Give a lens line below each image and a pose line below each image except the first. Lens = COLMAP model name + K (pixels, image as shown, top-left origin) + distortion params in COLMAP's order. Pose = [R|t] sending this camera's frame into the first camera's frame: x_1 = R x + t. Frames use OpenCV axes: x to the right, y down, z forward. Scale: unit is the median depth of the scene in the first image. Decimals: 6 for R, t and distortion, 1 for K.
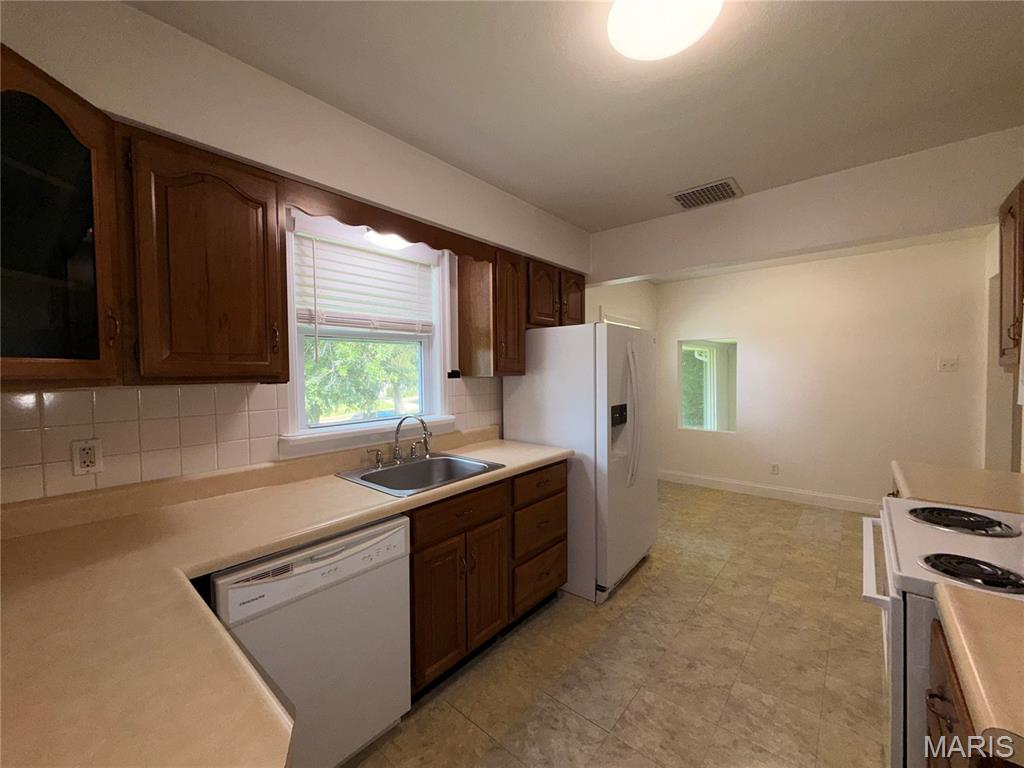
lens RADIAL K [[409.0, 0, 507.5], [0, 409.0, 382.0], [0, 0, 1]] dist [-0.000570, -0.000104]
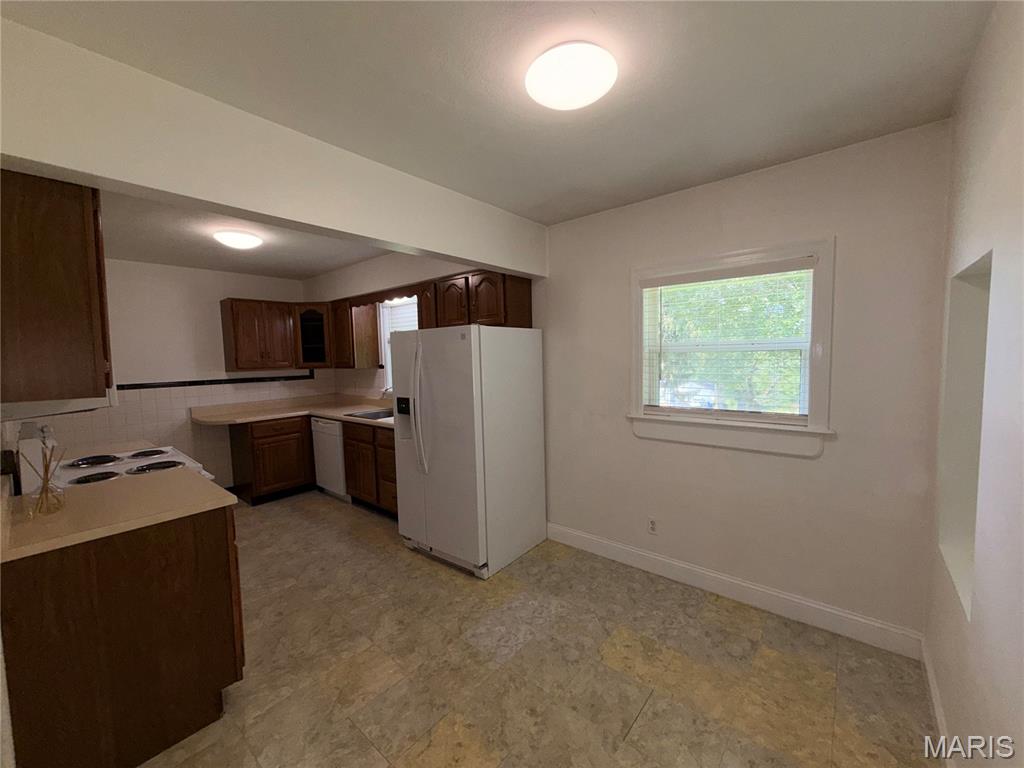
lens RADIAL K [[409.0, 0, 507.5], [0, 409.0, 382.0], [0, 0, 1]] dist [-0.000570, -0.000104]
pose [[0.008423, 0.090035, -0.995903, 1.385086], [-0.002655, 0.995937, 0.090016, -0.089990], [0.999961, 0.001886, 0.008628, 1.224664]]
